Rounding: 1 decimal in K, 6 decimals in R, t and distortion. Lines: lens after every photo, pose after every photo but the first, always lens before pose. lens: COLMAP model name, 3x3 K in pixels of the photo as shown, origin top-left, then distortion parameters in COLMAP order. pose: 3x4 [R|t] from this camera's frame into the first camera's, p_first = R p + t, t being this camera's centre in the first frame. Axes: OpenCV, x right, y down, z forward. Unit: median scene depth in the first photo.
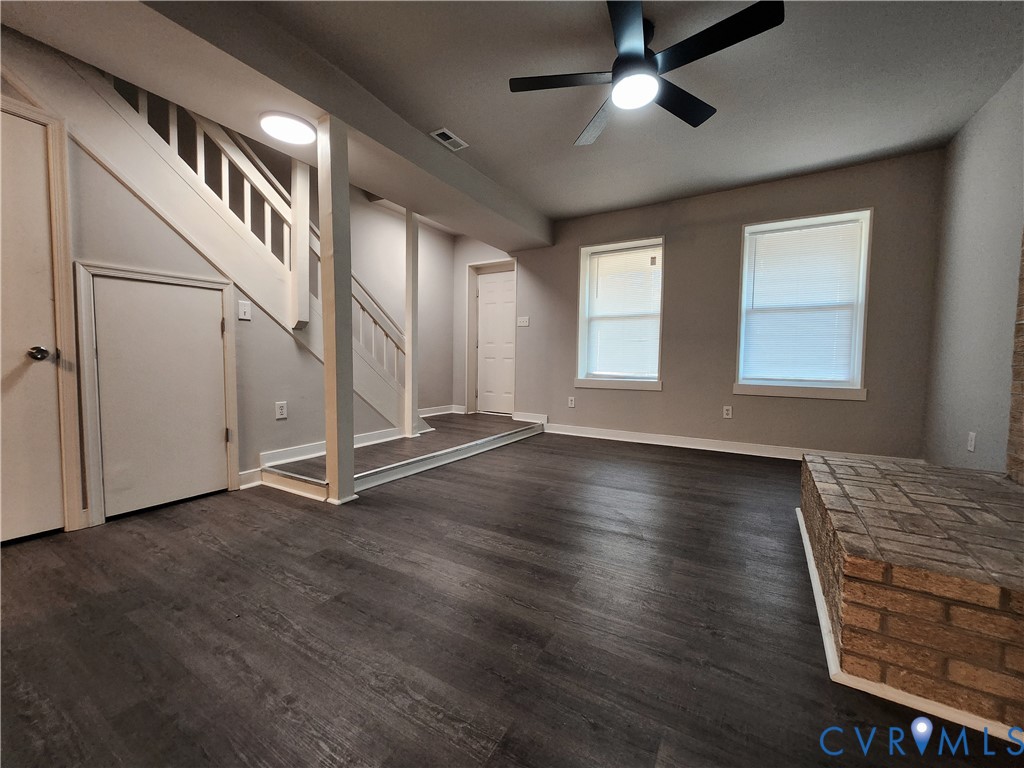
lens RADIAL K [[402.5, 0, 514.4], [0, 402.5, 386.1], [0, 0, 1]] dist [-0.001081, 0.002171]
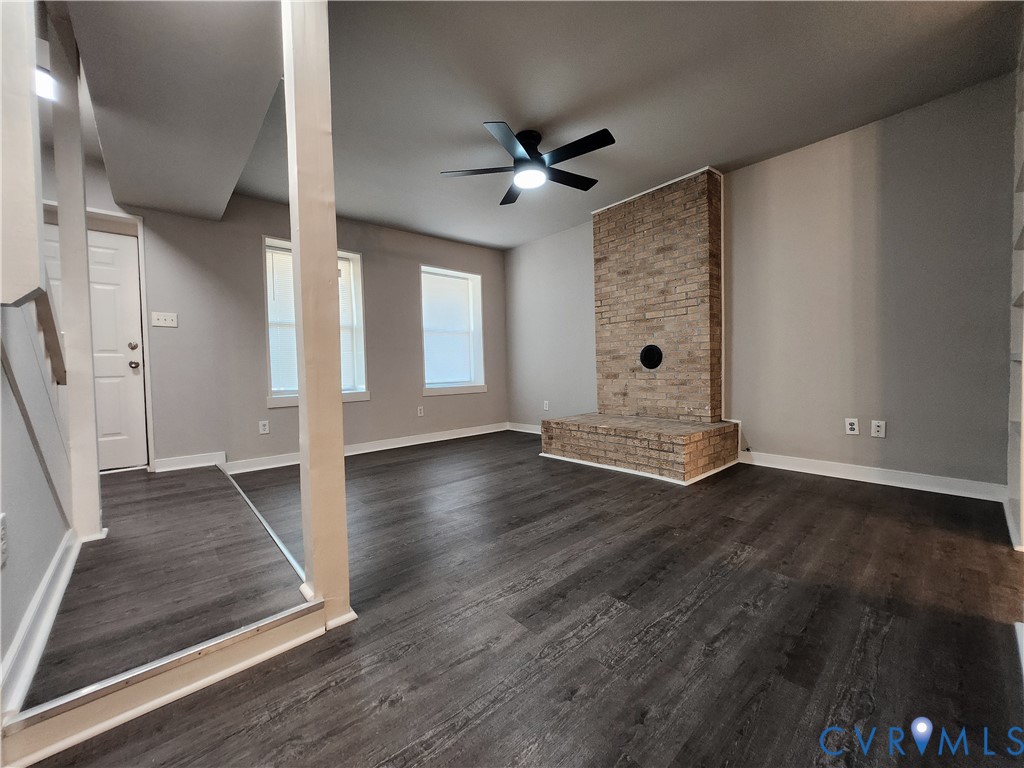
lens RADIAL K [[402.5, 0, 520.7], [0, 402.5, 376.2], [0, 0, 1]] dist [-0.001081, 0.002171]
pose [[0.292977, -0.038793, 0.955332, -0.940274], [0.093063, 0.995589, 0.011888, -0.047625], [-0.951579, 0.085424, 0.295295, 0.567804]]
